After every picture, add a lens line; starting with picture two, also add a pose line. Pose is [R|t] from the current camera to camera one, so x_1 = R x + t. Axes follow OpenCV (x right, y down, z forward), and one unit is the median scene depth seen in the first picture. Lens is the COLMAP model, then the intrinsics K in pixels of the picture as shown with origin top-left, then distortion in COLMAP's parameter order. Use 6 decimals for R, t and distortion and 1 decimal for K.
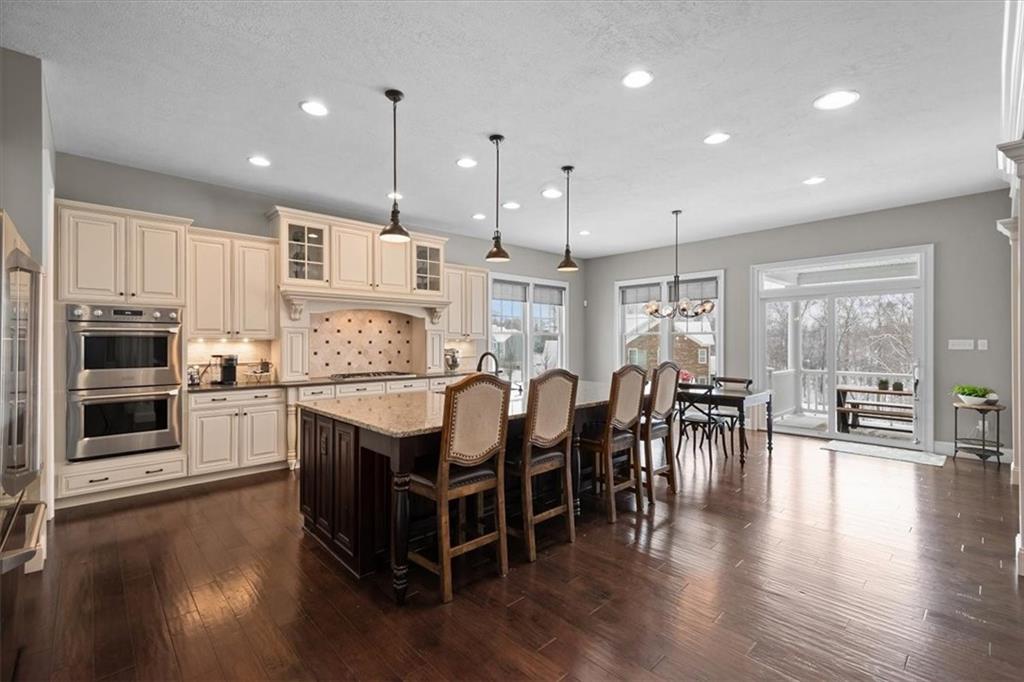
lens RADIAL K [[453.6, 0, 516.8], [0, 453.6, 343.5], [0, 0, 1]] dist [0.010838, -0.002456]
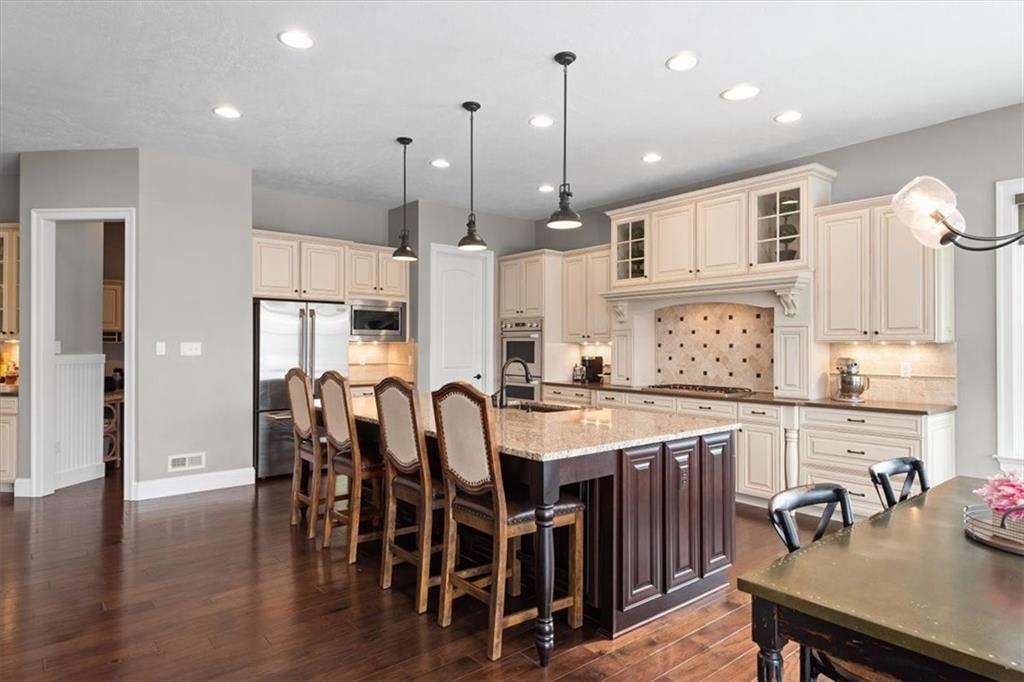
lens RADIAL K [[600.5, 0, 510.6], [0, 600.5, 340.6], [0, 0, 1]] dist [0.044106, 0.000400]
pose [[-0.078296, 0.000143, -0.996930, 0.717731], [0.001857, 0.999998, -0.000003, -0.012578], [0.996928, -0.001851, -0.078296, 0.766452]]
